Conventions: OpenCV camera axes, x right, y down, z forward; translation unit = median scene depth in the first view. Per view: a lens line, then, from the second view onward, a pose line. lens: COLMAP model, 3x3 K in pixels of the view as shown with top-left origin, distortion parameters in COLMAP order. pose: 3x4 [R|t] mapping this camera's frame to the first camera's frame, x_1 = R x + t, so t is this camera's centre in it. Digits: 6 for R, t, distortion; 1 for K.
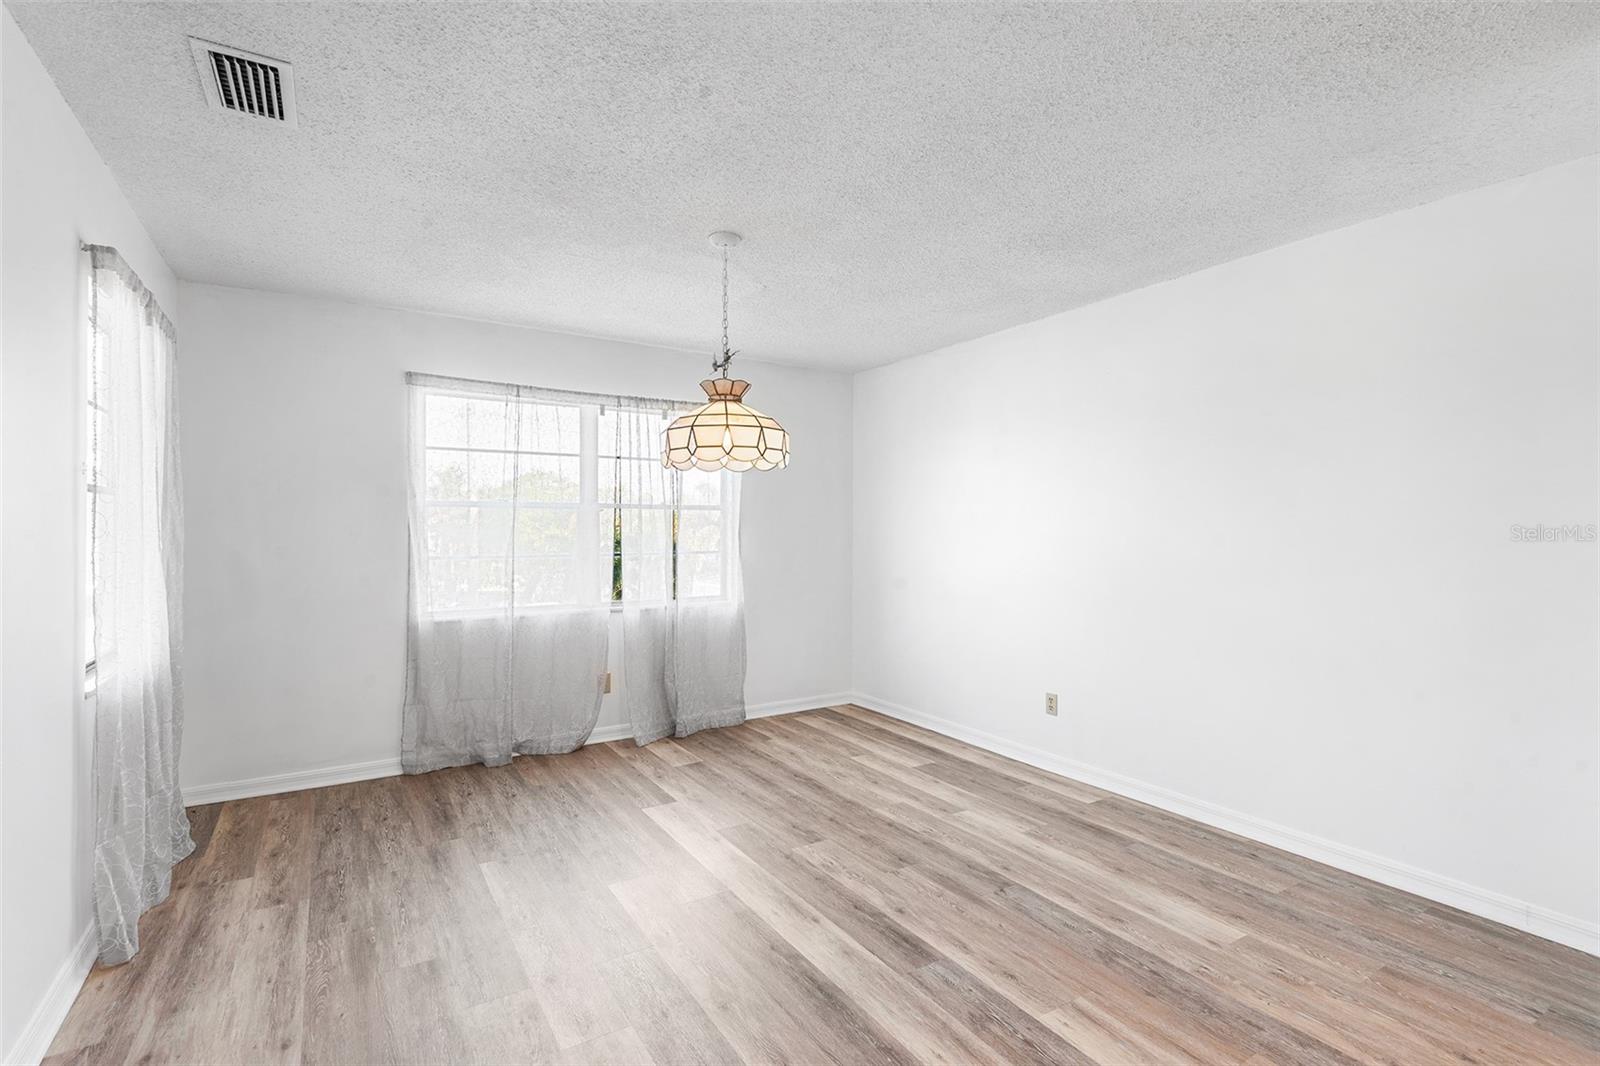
lens RADIAL K [[738.3, 0, 819.2], [0, 738.3, 530.3], [0, 0, 1]] dist [0.046316, -0.028436]
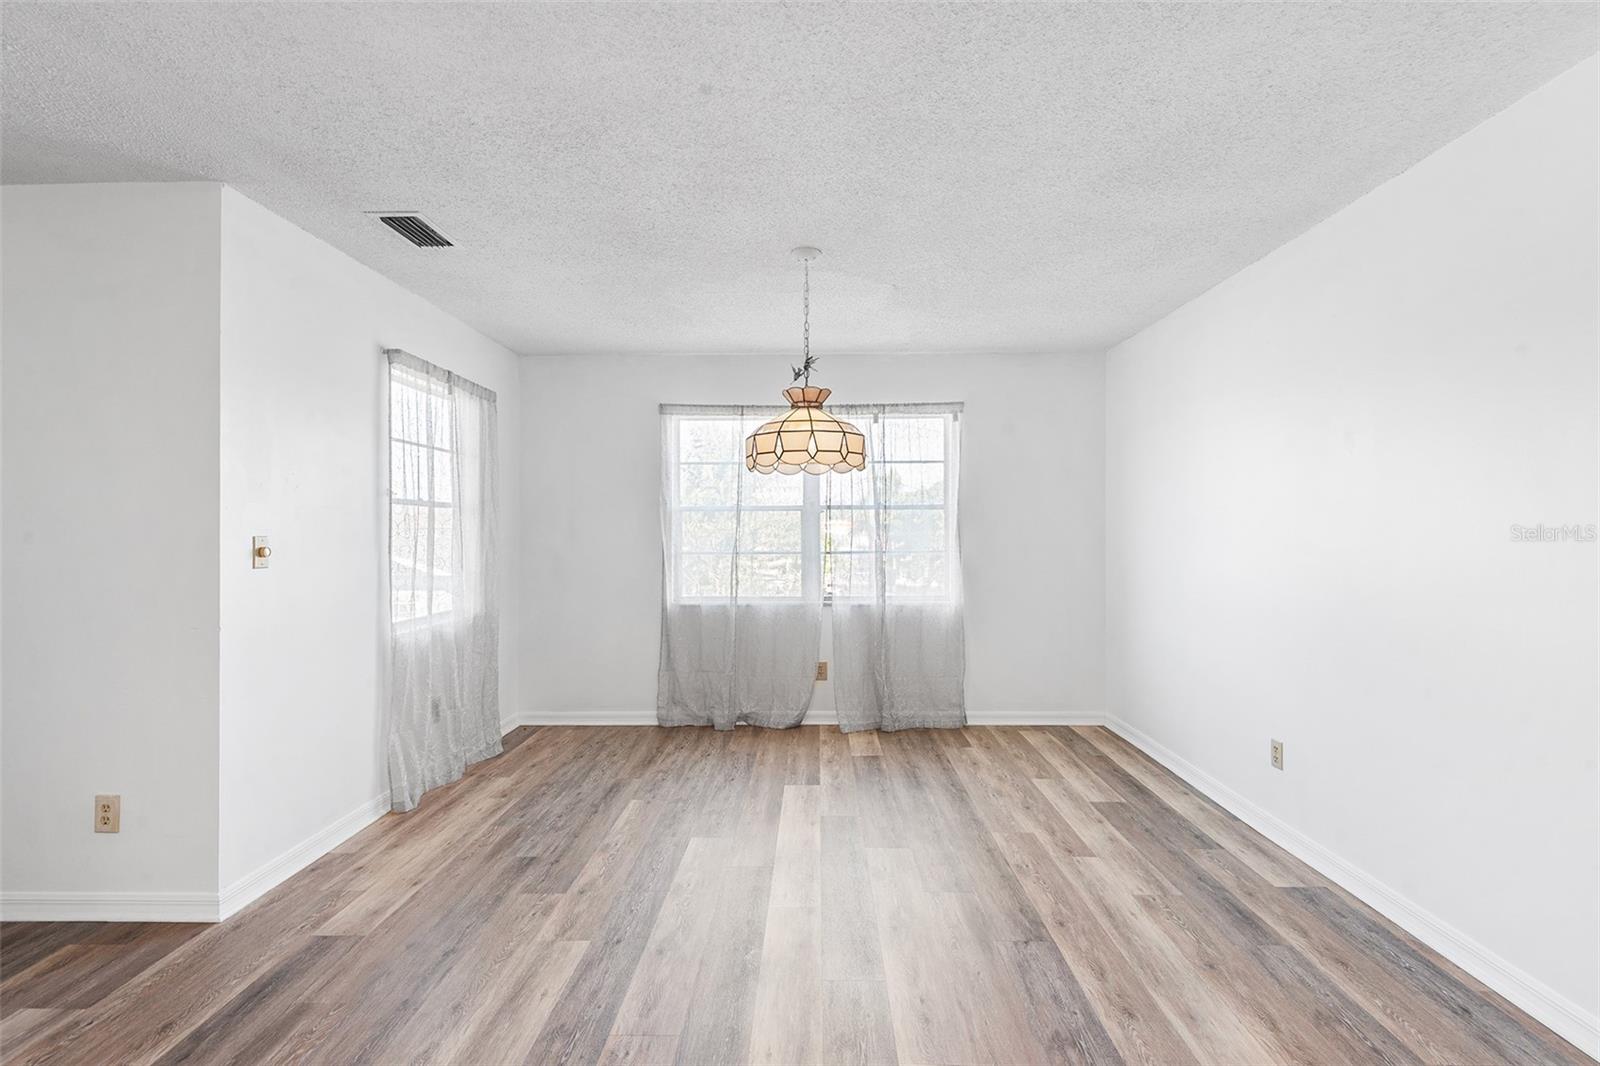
lens RADIAL K [[752.4, 0, 820.0], [0, 752.4, 529.4], [0, 0, 1]] dist [0.042837, -0.026711]
pose [[0.839642, -0.004524, -0.543122, 0.381242], [0.003857, 0.999990, -0.002365, 0.002291], [0.543127, -0.000109, 0.839651, 0.091246]]
